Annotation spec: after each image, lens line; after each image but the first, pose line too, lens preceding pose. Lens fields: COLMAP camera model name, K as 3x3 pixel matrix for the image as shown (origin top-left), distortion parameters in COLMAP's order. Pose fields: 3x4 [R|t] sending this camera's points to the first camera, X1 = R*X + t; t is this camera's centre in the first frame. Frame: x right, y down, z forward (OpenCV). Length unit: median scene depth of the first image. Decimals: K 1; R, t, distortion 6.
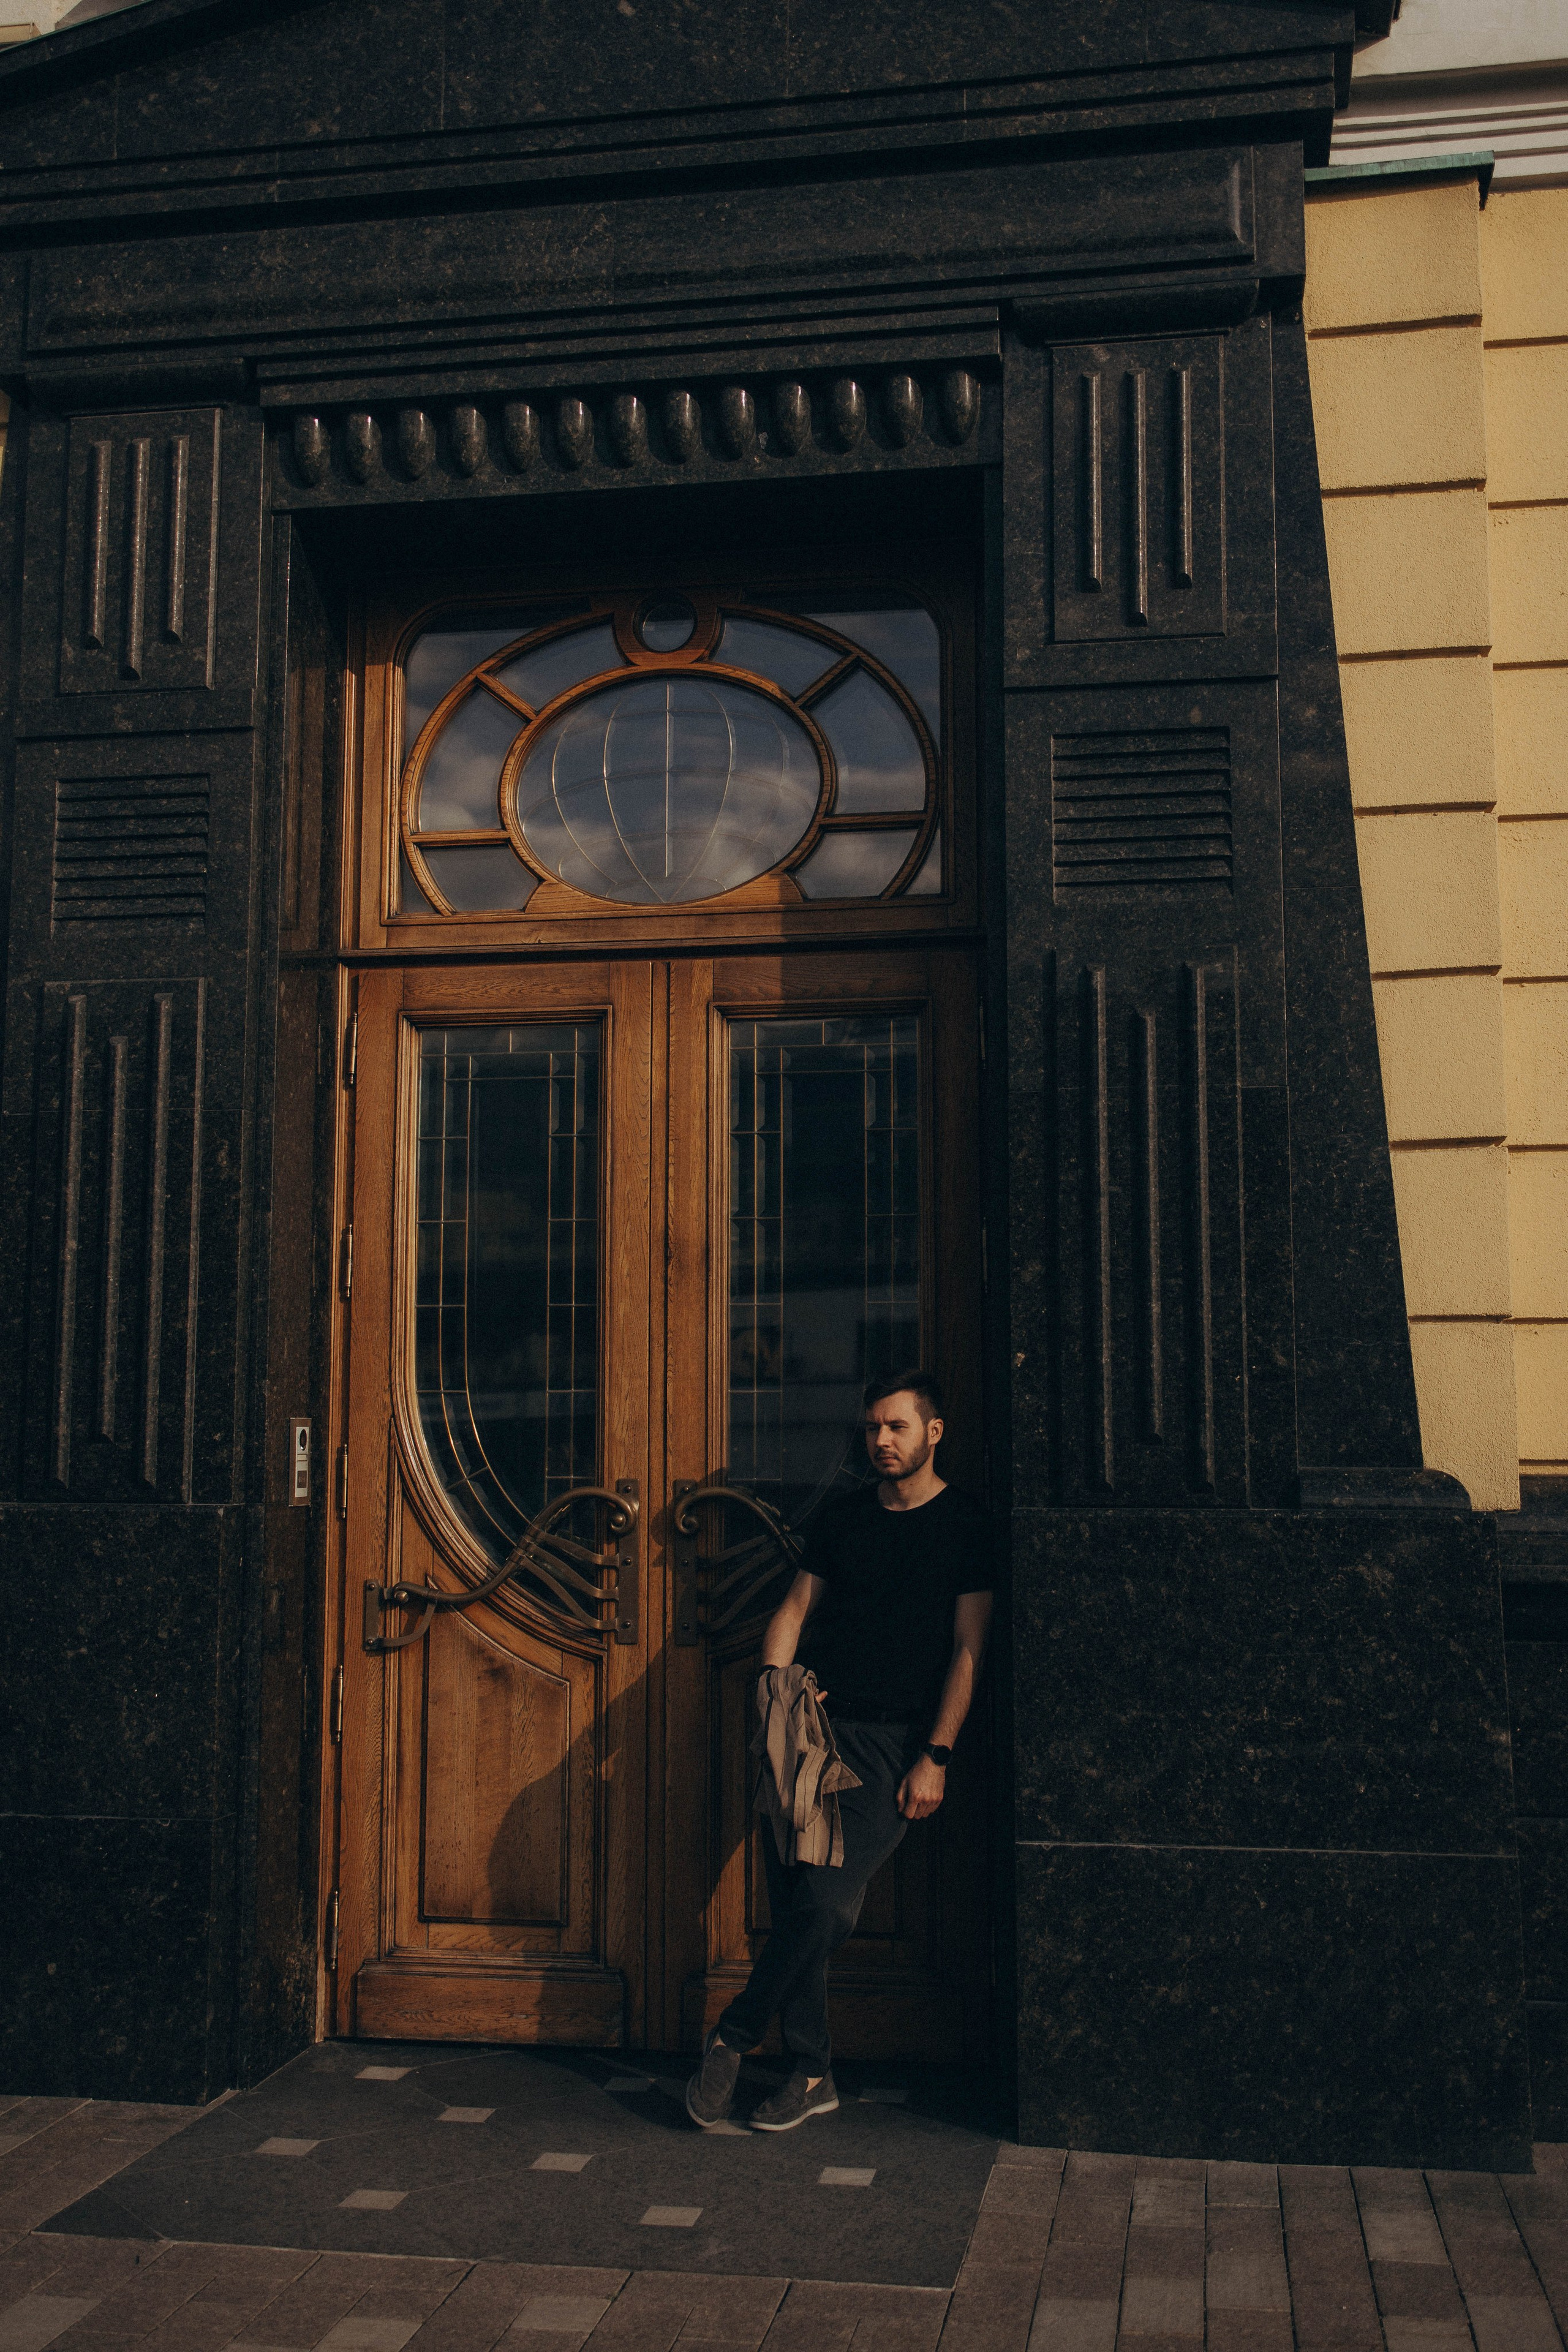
lens RADIAL K [[2396.9, 0, 783.0], [0, 2396.9, 1224.3], [0, 0, 1]] dist [0.012895, -0.017567]
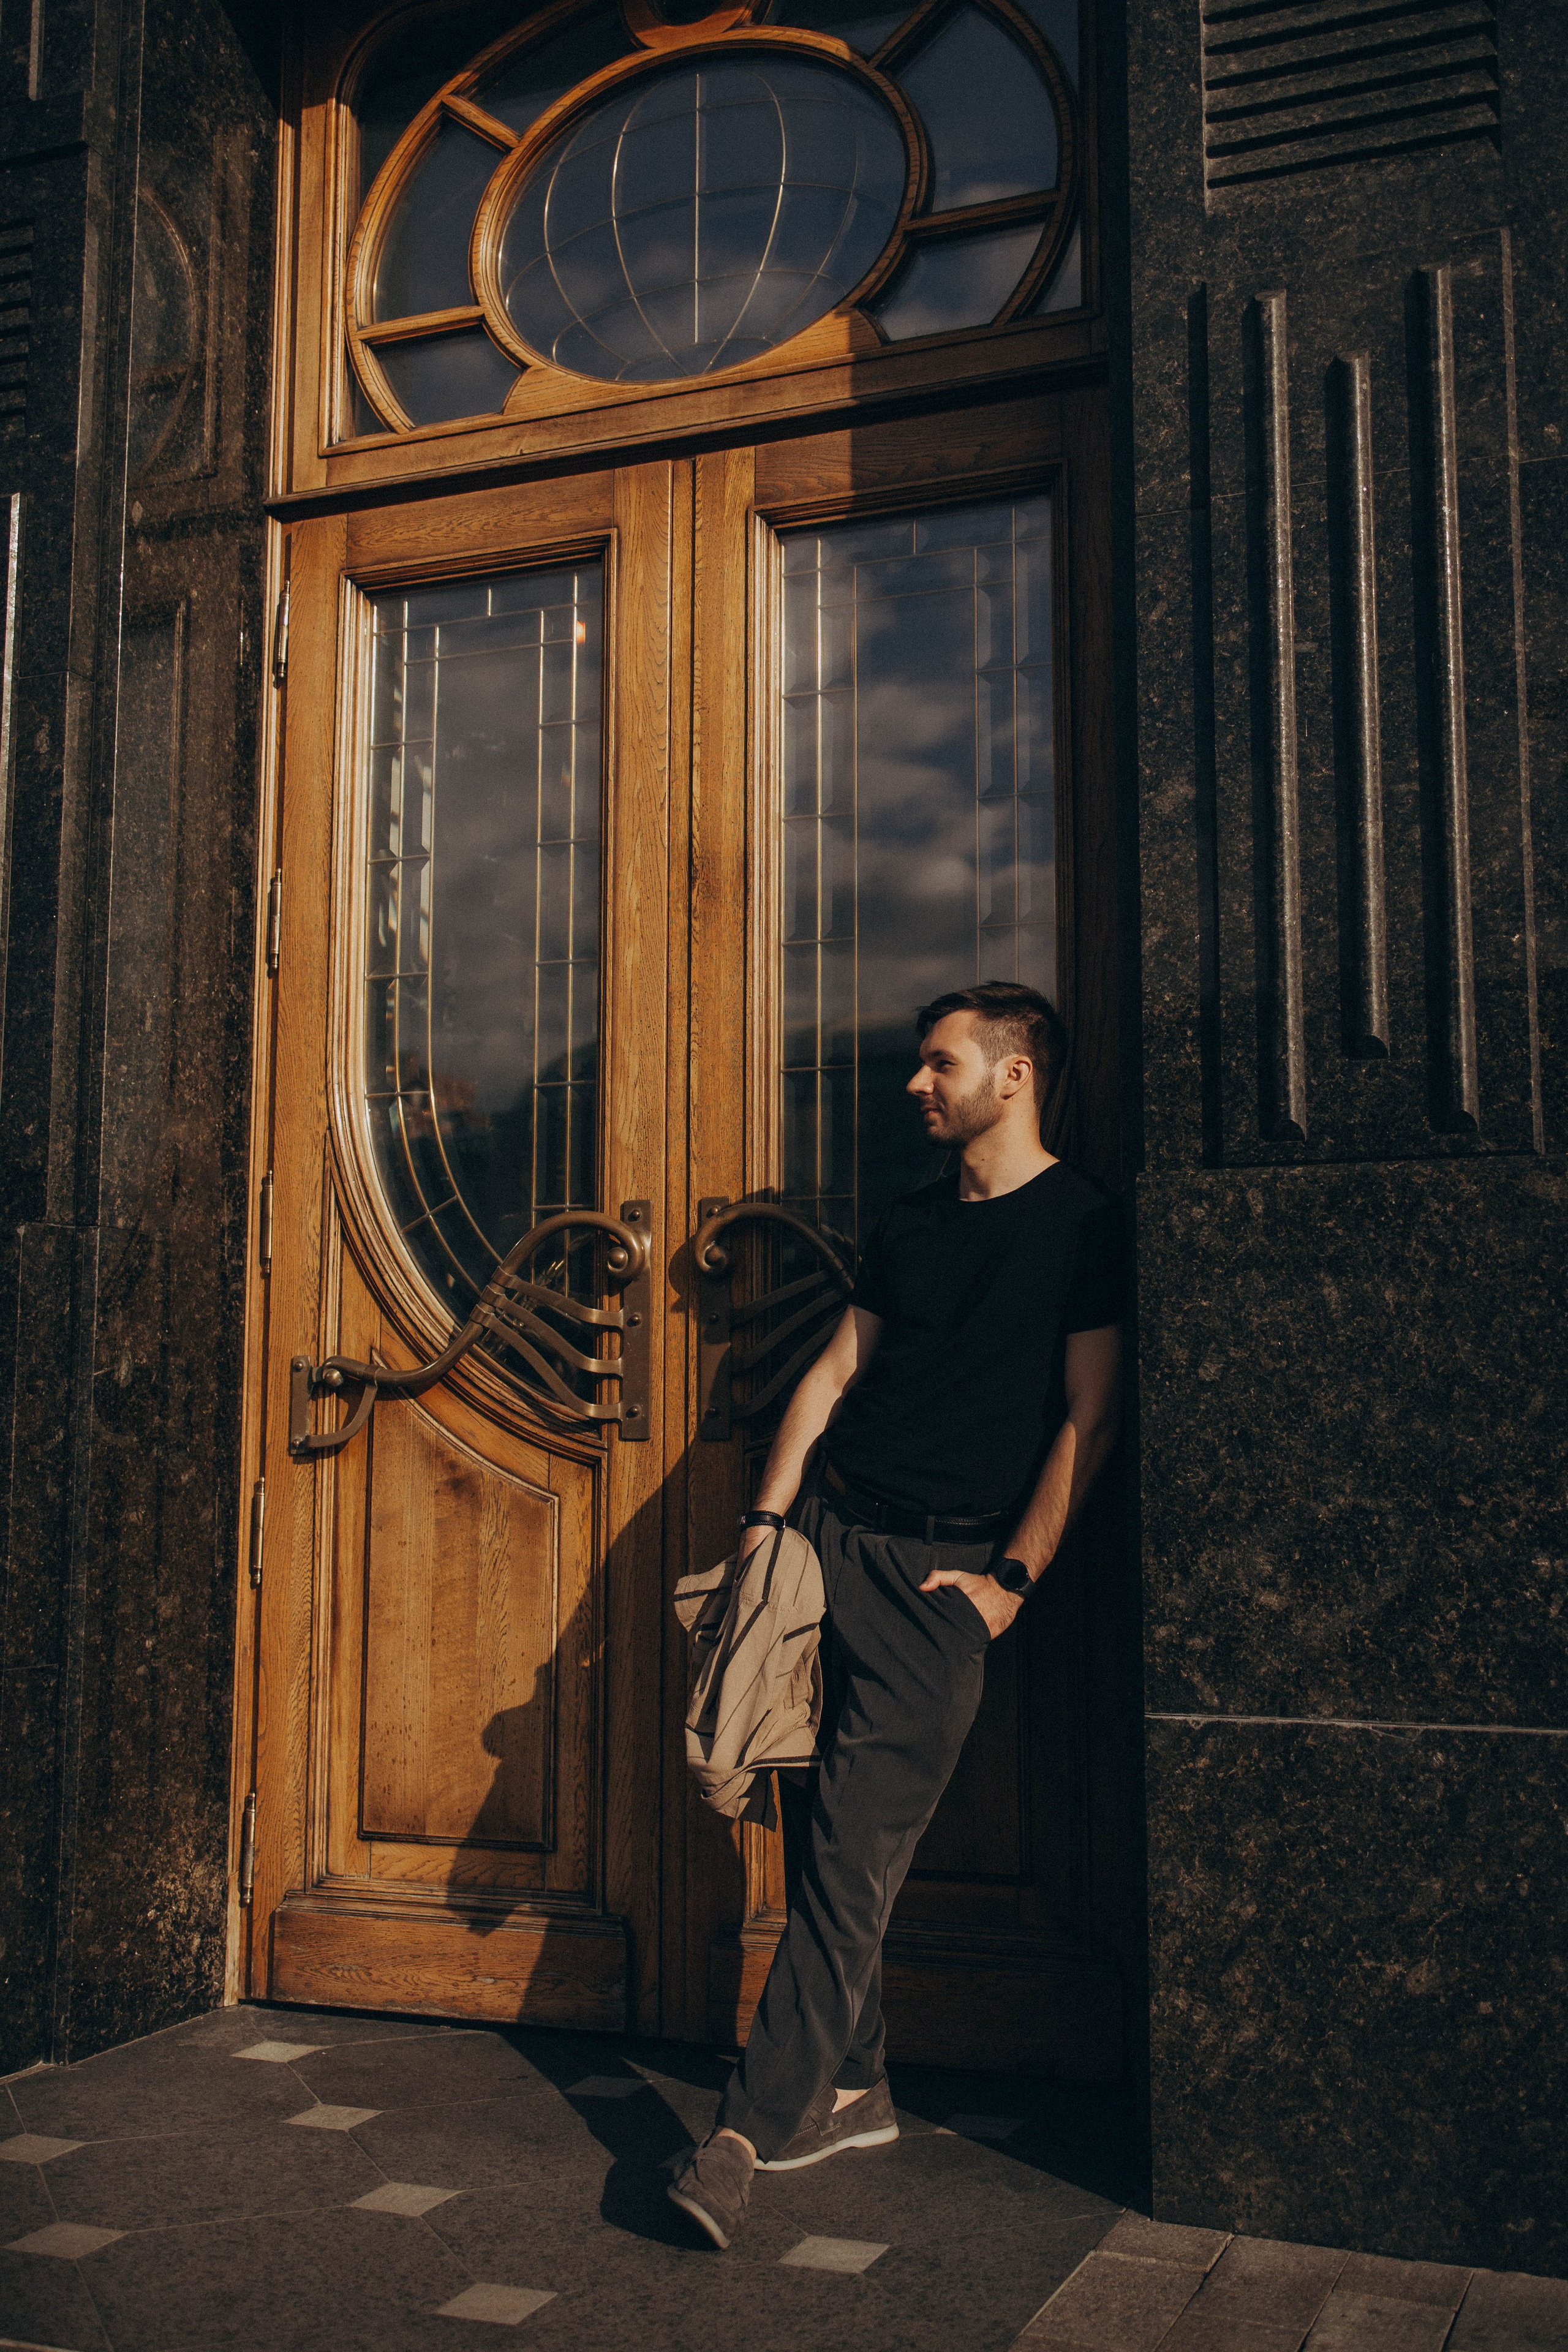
lens RADIAL K [[2396.9, 0, 783.0], [0, 2396.9, 1224.3], [0, 0, 1]] dist [0.012895, -0.017567]
pose [[0.976783, -0.022030, -0.213097, 0.132445], [0.019855, 0.999727, -0.012341, 0.132934], [0.213311, 0.007823, 0.976953, 0.370924]]
